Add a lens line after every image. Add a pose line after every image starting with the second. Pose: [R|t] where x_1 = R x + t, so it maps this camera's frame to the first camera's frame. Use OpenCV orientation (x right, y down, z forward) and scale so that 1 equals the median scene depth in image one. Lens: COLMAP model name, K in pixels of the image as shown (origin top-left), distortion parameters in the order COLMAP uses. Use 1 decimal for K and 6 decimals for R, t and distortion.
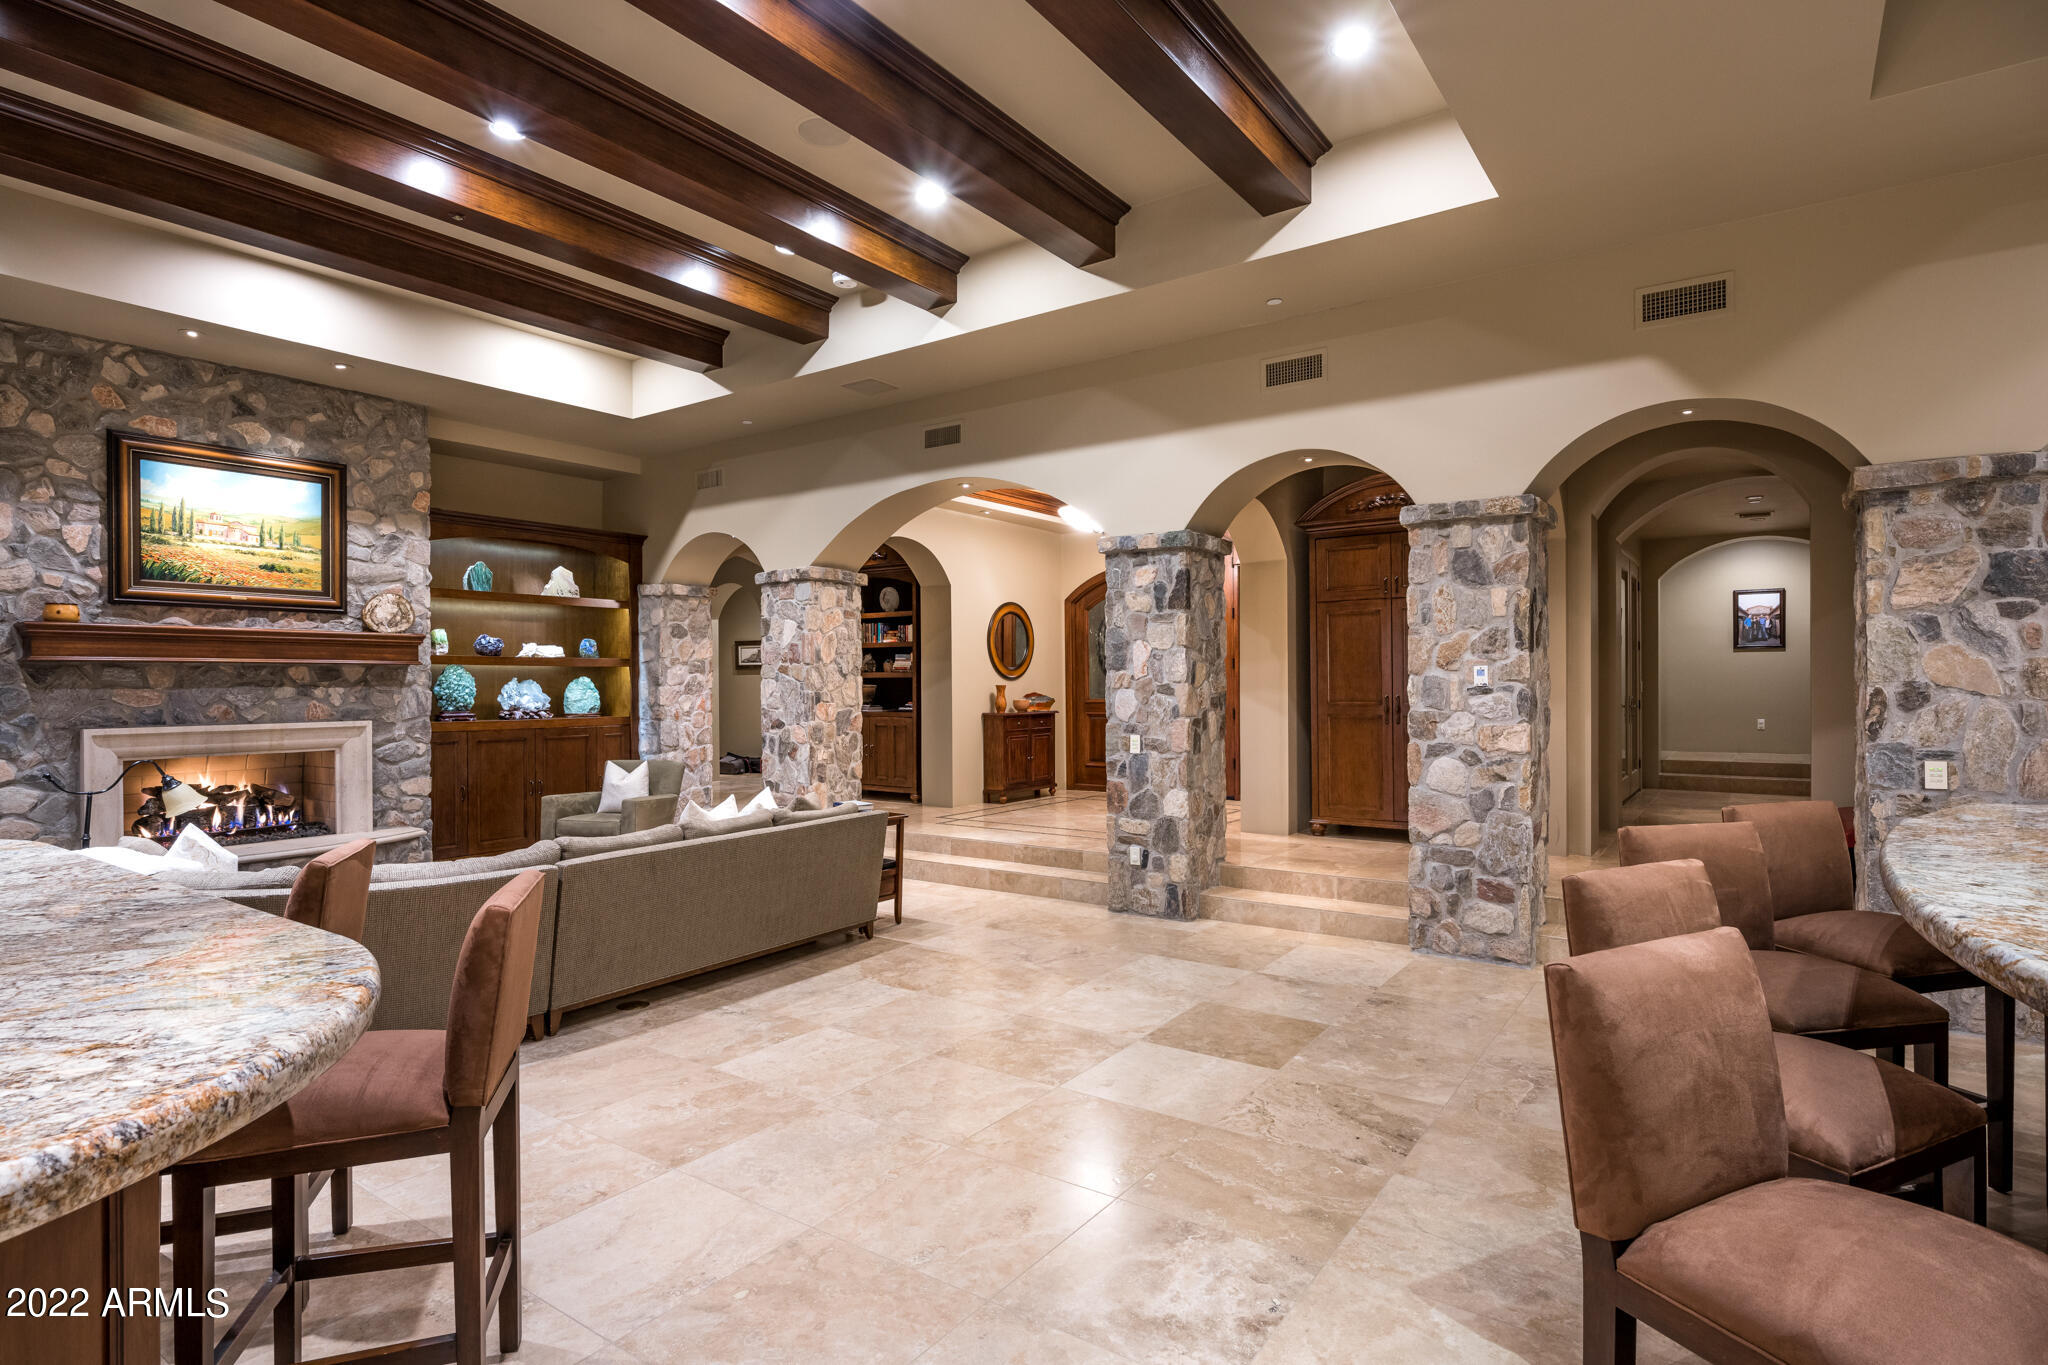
lens RADIAL K [[1043.4, 0, 1024.0], [0, 1043.4, 682.5], [0, 0, 1]] dist [-0.002599, 0.000207]
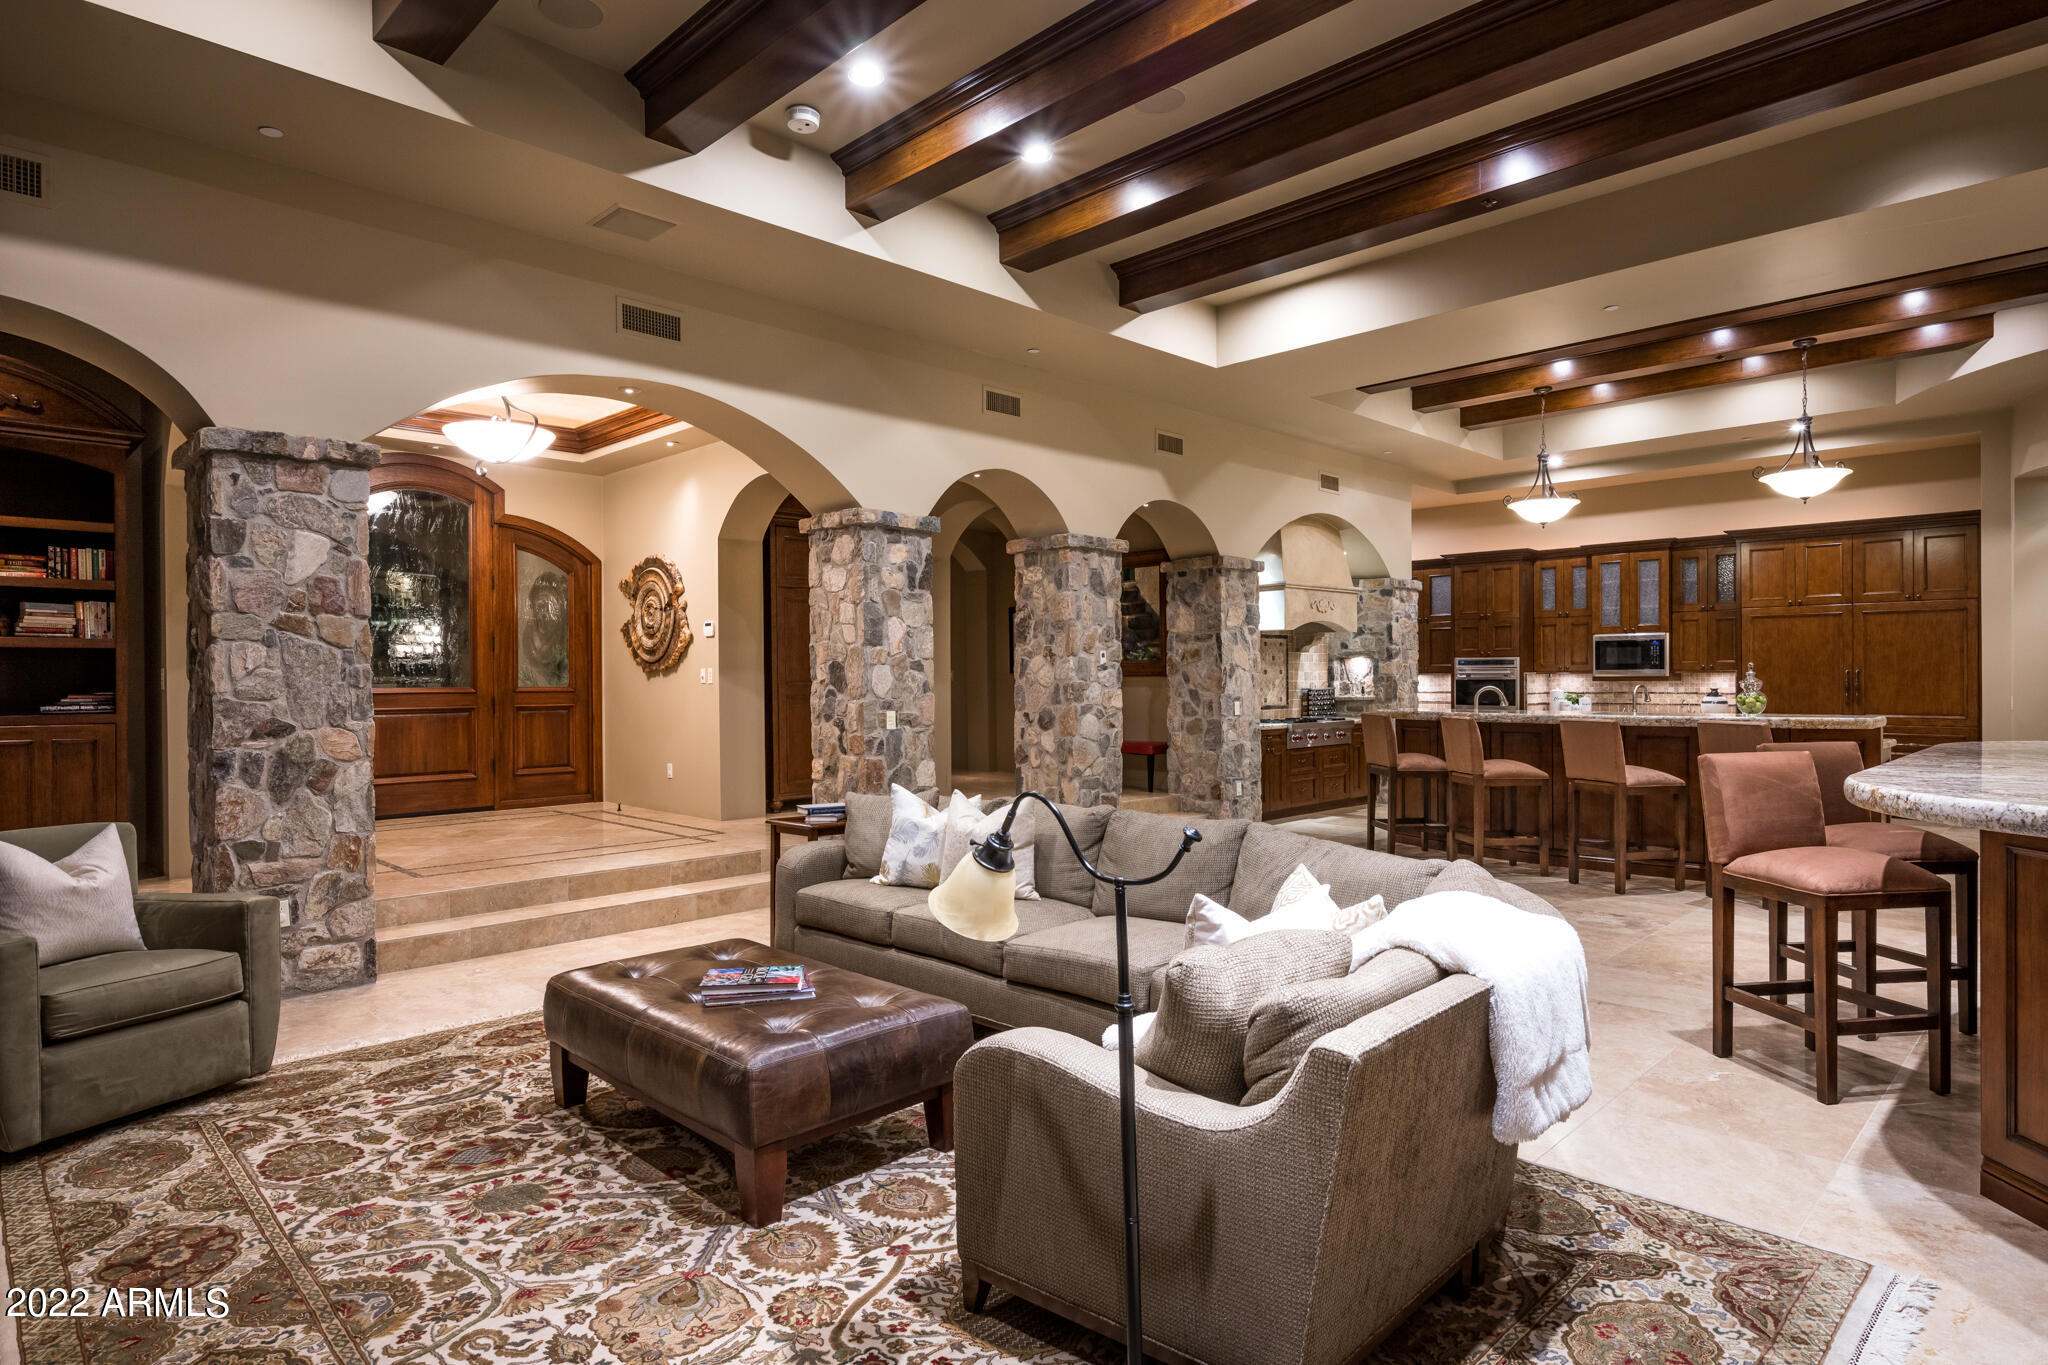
lens RADIAL K [[1118.7, 0, 1024.0], [0, 1118.7, 682.5], [0, 0, 1]] dist [0.003606, 0.000608]
pose [[0.163829, 0.000720, 0.986488, -0.919576], [0.005435, 0.999984, -0.001632, 0.024982], [-0.986474, 0.005629, 0.163823, 0.687205]]
